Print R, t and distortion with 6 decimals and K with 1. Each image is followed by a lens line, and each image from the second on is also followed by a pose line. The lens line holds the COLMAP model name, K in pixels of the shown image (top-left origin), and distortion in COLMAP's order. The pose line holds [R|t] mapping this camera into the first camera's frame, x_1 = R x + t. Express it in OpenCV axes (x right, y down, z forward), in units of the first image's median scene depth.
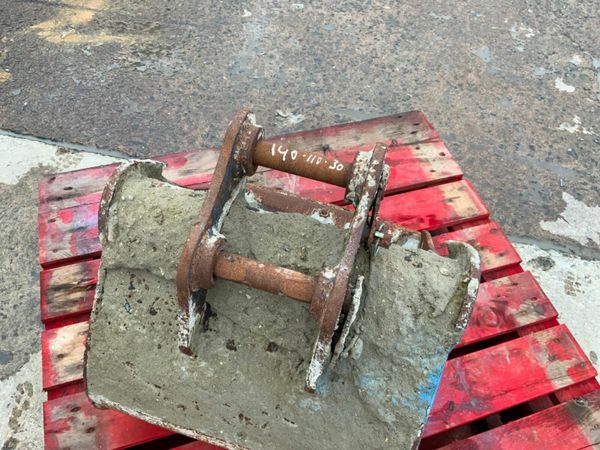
lens RADIAL K [[498.4, 0, 300.2], [0, 498.4, 226.5], [0, 0, 1]] dist [0.057023, -0.114143]
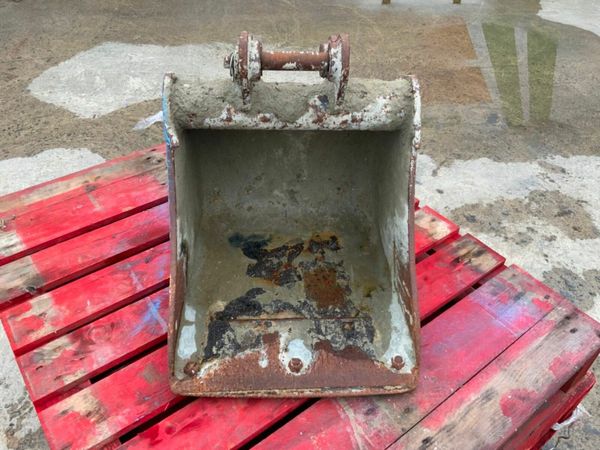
lens RADIAL K [[498.4, 0, 300.8], [0, 498.4, 227.0], [0, 0, 1]] dist [0.057023, -0.114143]
pose [[-0.939518, 0.141574, -0.311869, 0.283471], [-0.320418, -0.041667, 0.946359, -0.853320], [0.120985, 0.989050, 0.084510, 0.760758]]
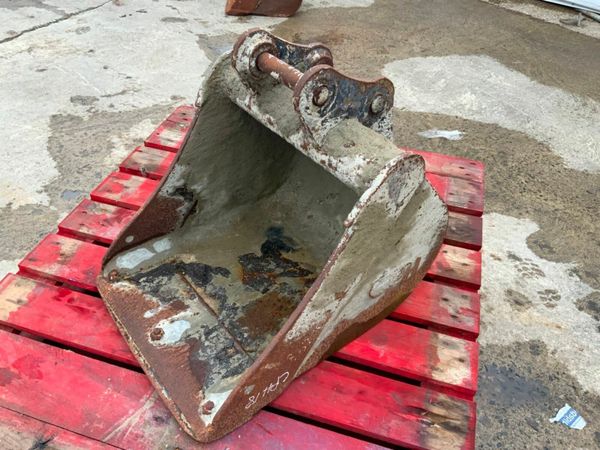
lens RADIAL K [[498.4, 0, 298.9], [0, 498.4, 227.1], [0, 0, 1]] dist [0.057023, -0.114143]
pose [[-0.815944, -0.458838, 0.351715, -0.392485], [0.392254, 0.007541, 0.919826, -0.771534], [-0.424703, 0.888488, 0.173828, 0.630105]]
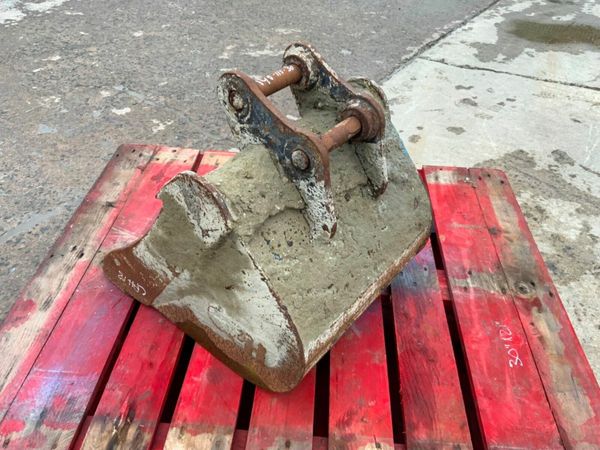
lens RADIAL K [[498.4, 0, 297.9], [0, 498.4, 225.8], [0, 0, 1]] dist [0.057023, -0.114143]
pose [[0.382966, -0.632265, 0.673482, -0.668323], [0.737060, 0.648625, 0.189812, -0.046204], [-0.556849, 0.423705, 0.714418, 0.063244]]
